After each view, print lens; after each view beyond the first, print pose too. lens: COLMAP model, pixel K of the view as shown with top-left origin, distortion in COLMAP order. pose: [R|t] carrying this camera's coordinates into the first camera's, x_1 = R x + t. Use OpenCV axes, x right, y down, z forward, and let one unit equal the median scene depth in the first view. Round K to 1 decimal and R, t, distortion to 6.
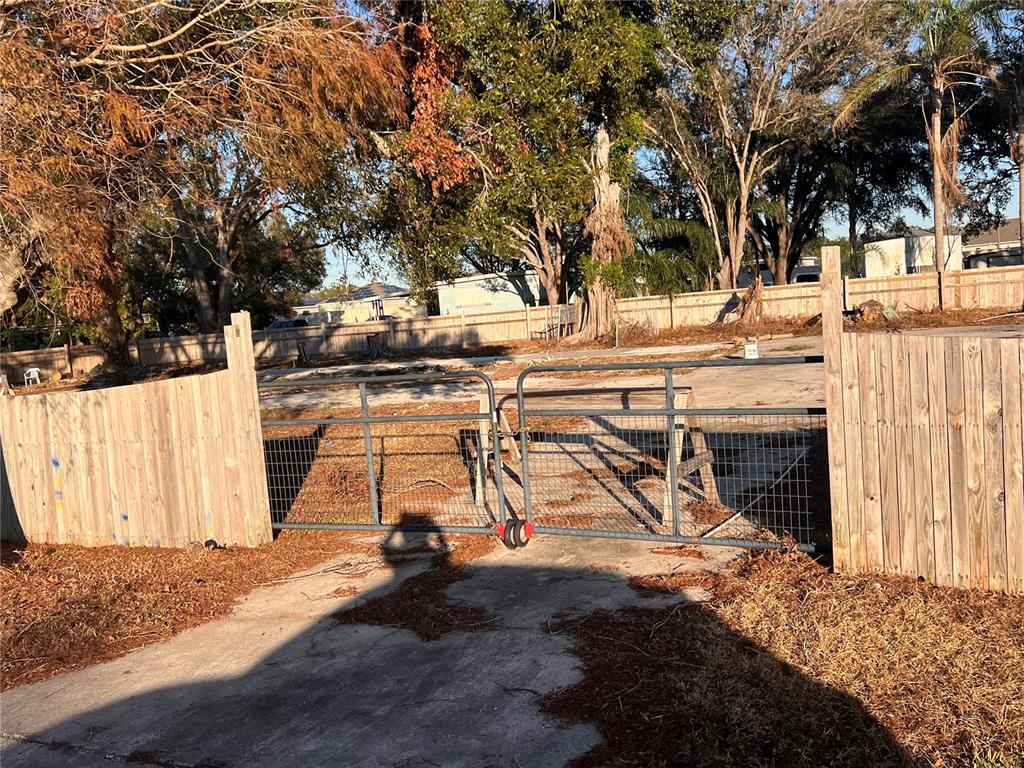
lens RADIAL K [[963.8, 0, 512.0], [0, 963.8, 384.0], [0, 0, 1]] dist [0.093435, -0.188793]
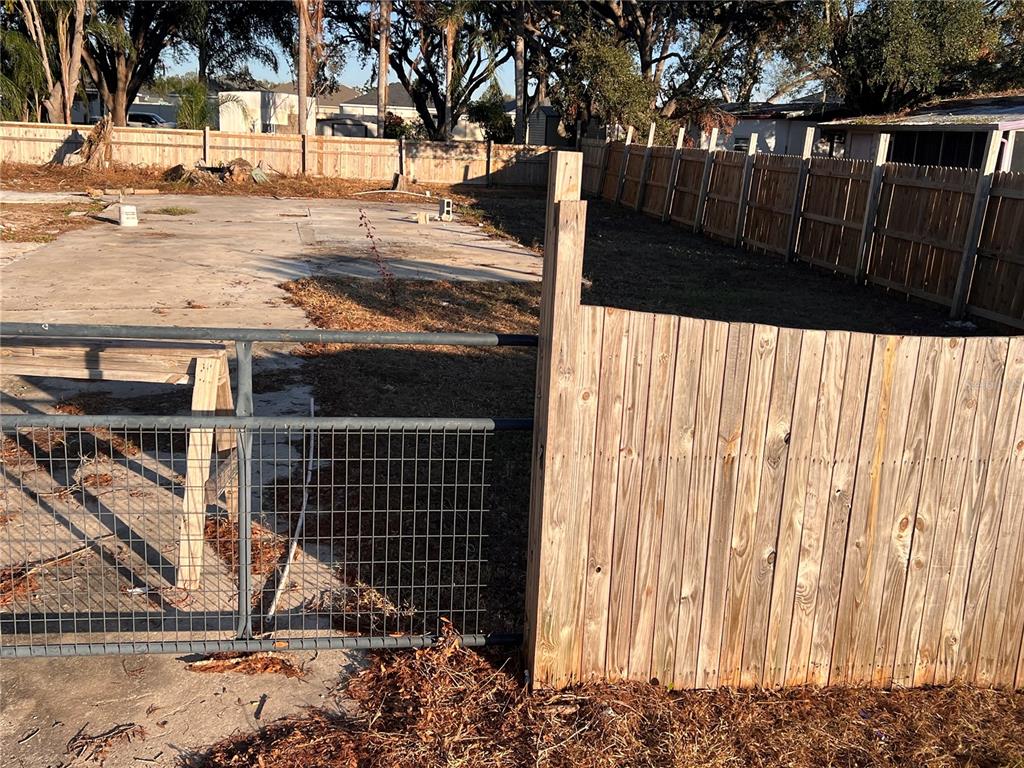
lens RADIAL K [[974.1, 0, 496.8], [0, 974.1, 364.5], [0, 0, 1]] dist [0.086421, -0.113636]
pose [[0.790350, -0.027236, 0.612050, -0.010573], [-0.056142, 0.991588, 0.116622, -0.013695], [-0.610078, -0.126534, 0.782173, 0.092398]]
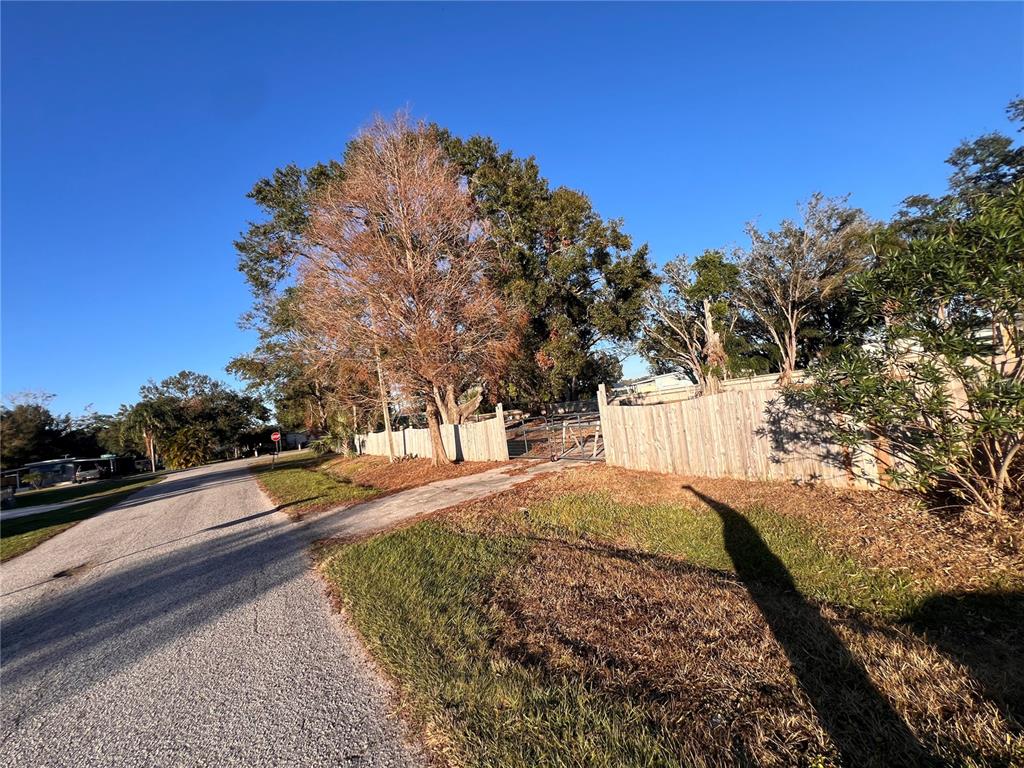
lens RADIAL K [[407.8, 0, 510.7], [0, 407.8, 373.1], [0, 0, 1]] dist [0.000541, 0.000040]
pose [[0.878636, -0.074152, -0.471700, 0.138328], [0.020125, 0.992741, -0.118572, 0.000463], [0.477069, 0.094689, 0.873750, -0.123496]]
